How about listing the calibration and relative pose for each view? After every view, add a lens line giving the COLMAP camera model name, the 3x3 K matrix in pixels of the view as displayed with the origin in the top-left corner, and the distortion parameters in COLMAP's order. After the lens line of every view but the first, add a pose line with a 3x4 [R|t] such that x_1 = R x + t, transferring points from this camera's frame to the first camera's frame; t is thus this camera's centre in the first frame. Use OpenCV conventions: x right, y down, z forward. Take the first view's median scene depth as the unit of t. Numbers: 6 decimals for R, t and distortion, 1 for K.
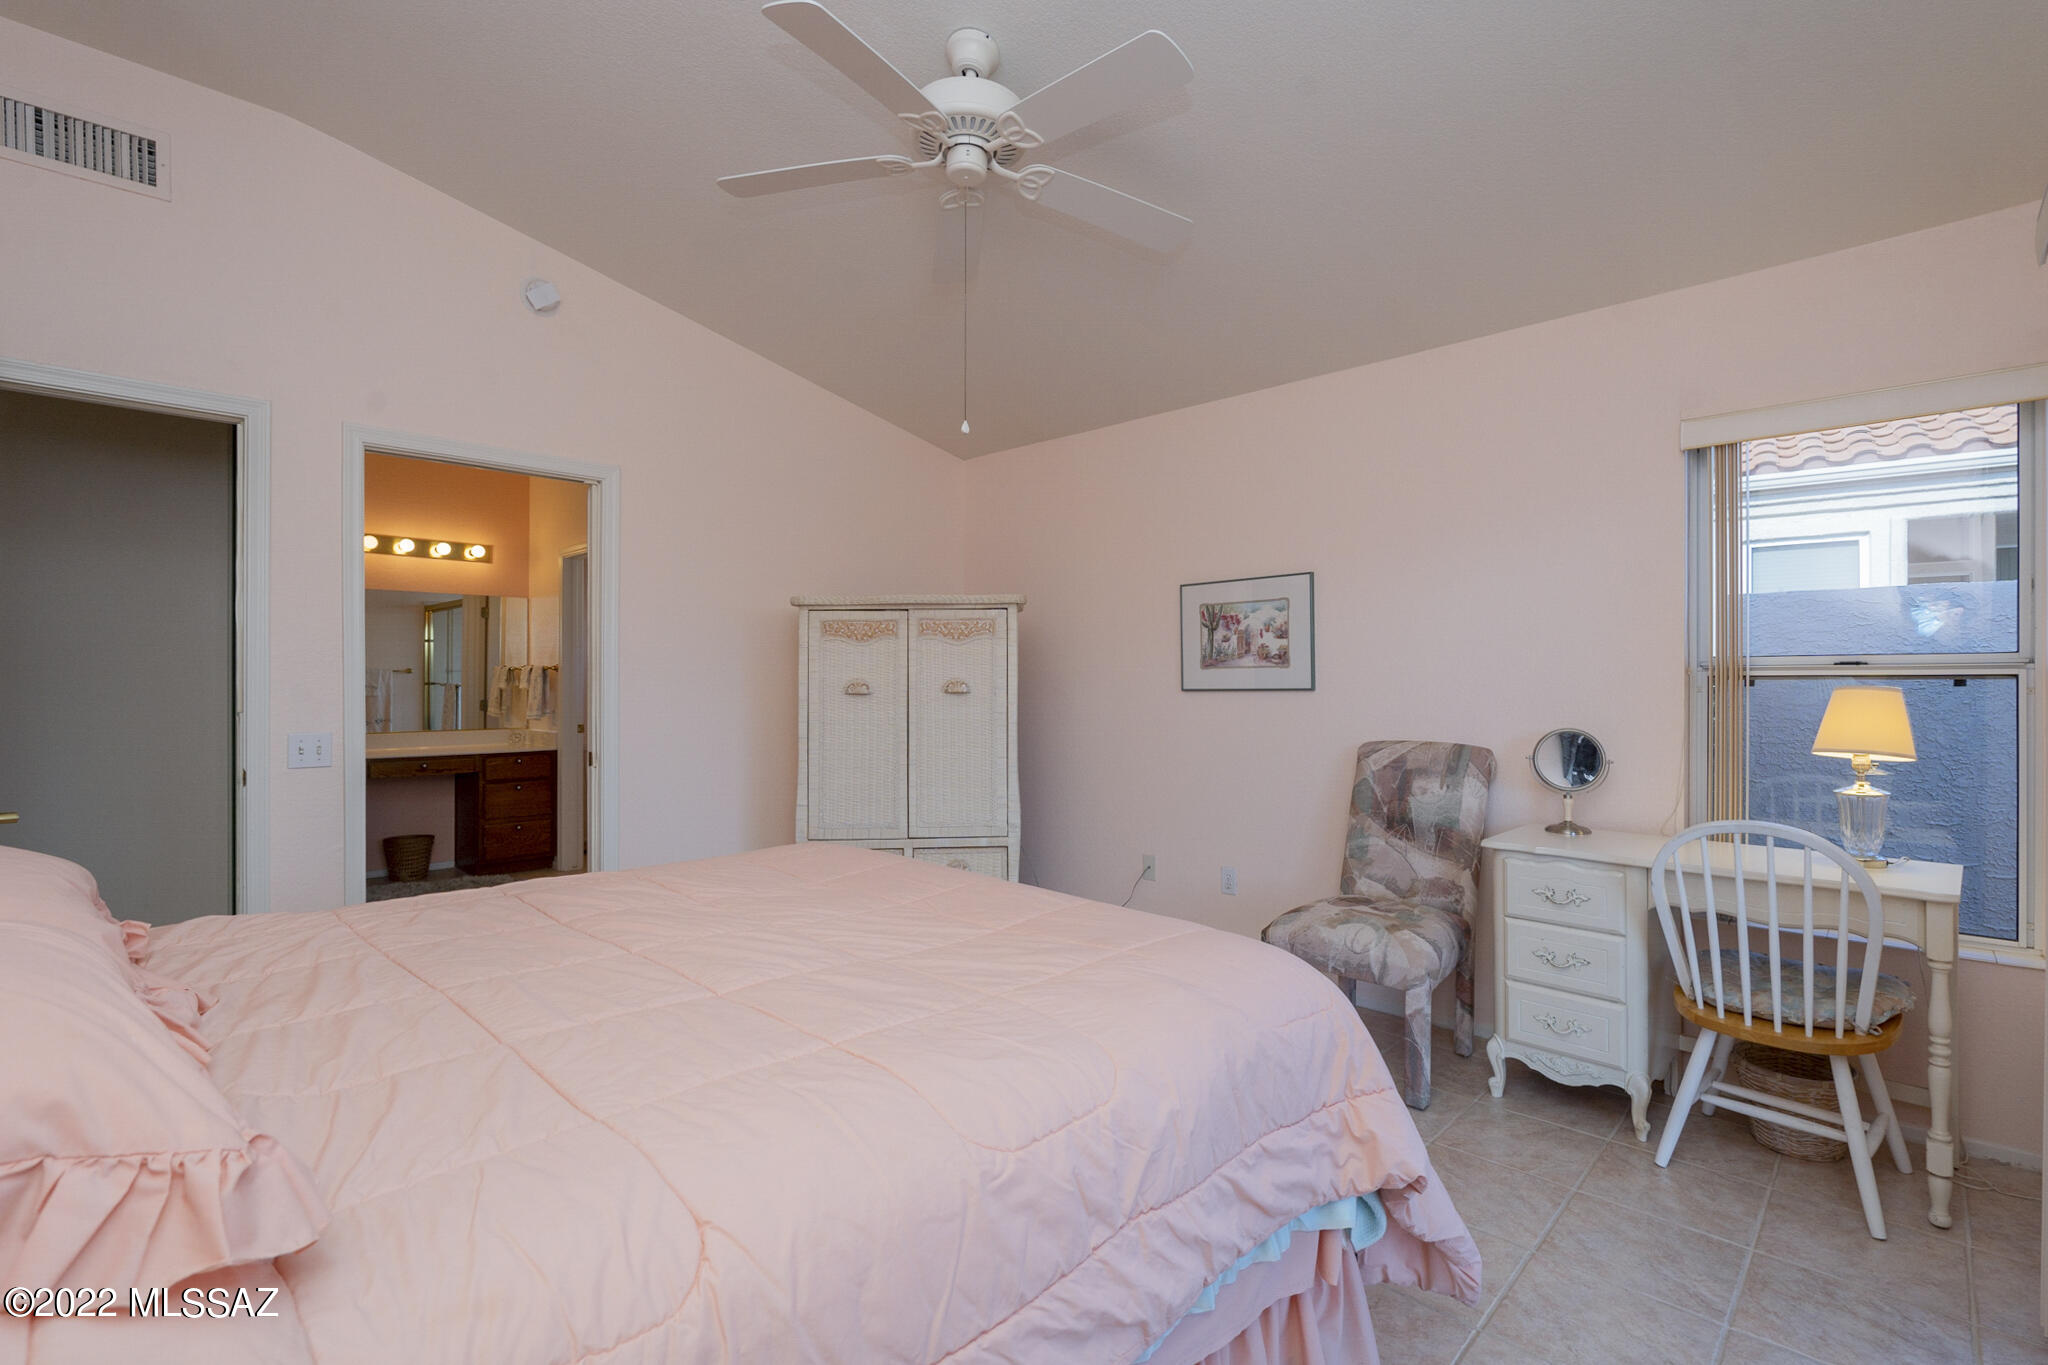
lens RADIAL K [[936.3, 0, 1017.5], [0, 936.3, 674.2], [0, 0, 1]] dist [-0.002646, 0.001448]
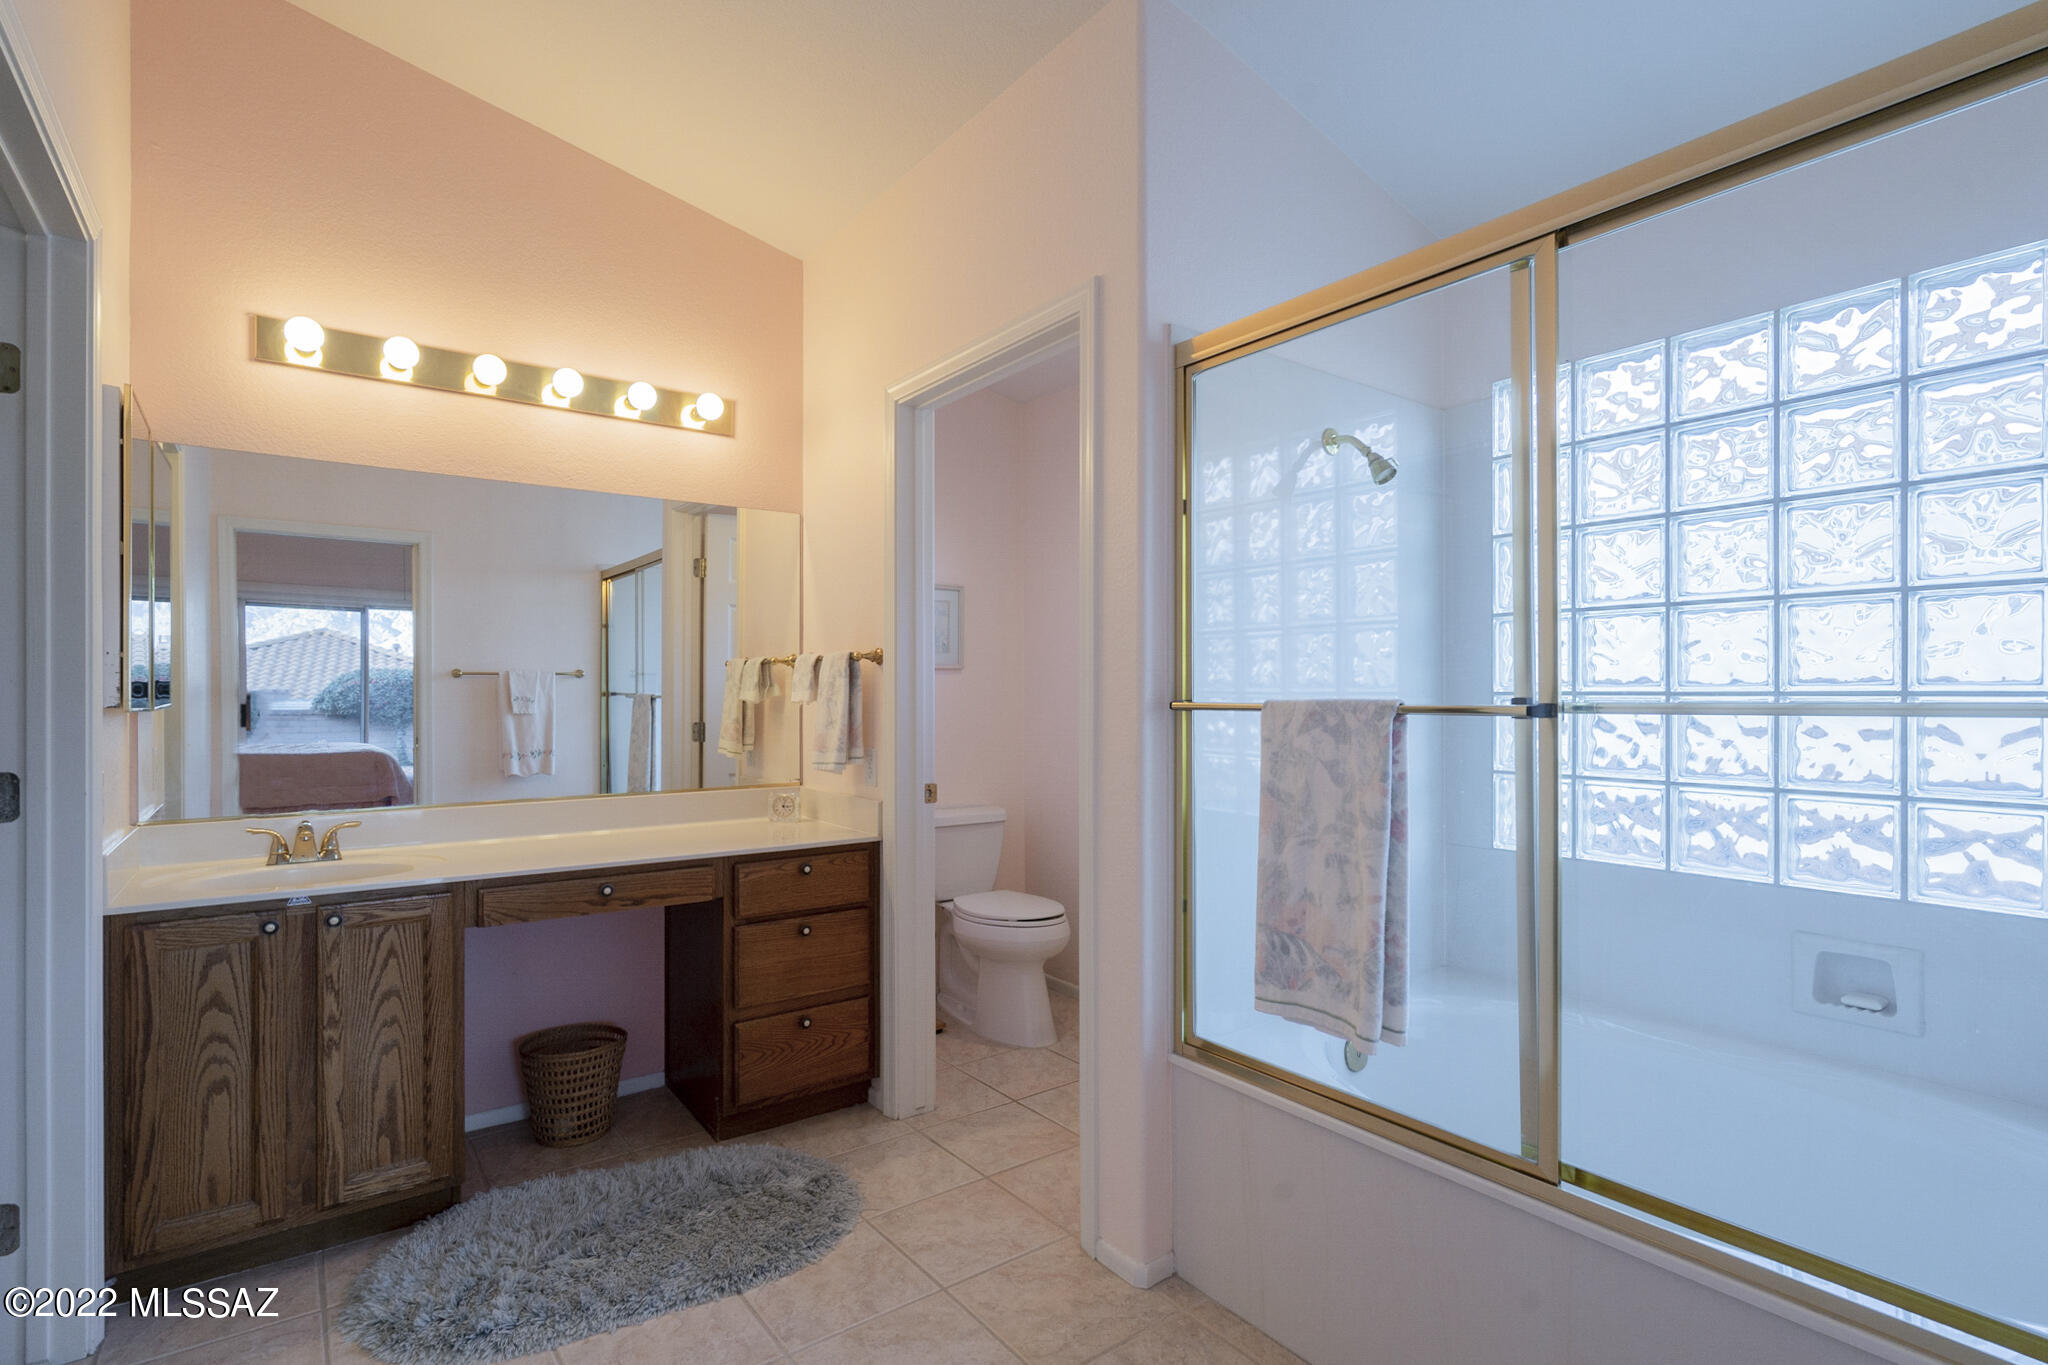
lens RADIAL K [[981.7, 0, 1024.0], [0, 981.7, 682.5], [0, 0, 1]] dist [0.001748, 0.000097]
pose [[0.987686, -0.004202, -0.156395, -0.347547], [0.003701, 0.999987, -0.003491, 0.007912], [0.156407, 0.002870, 0.987688, 0.544211]]
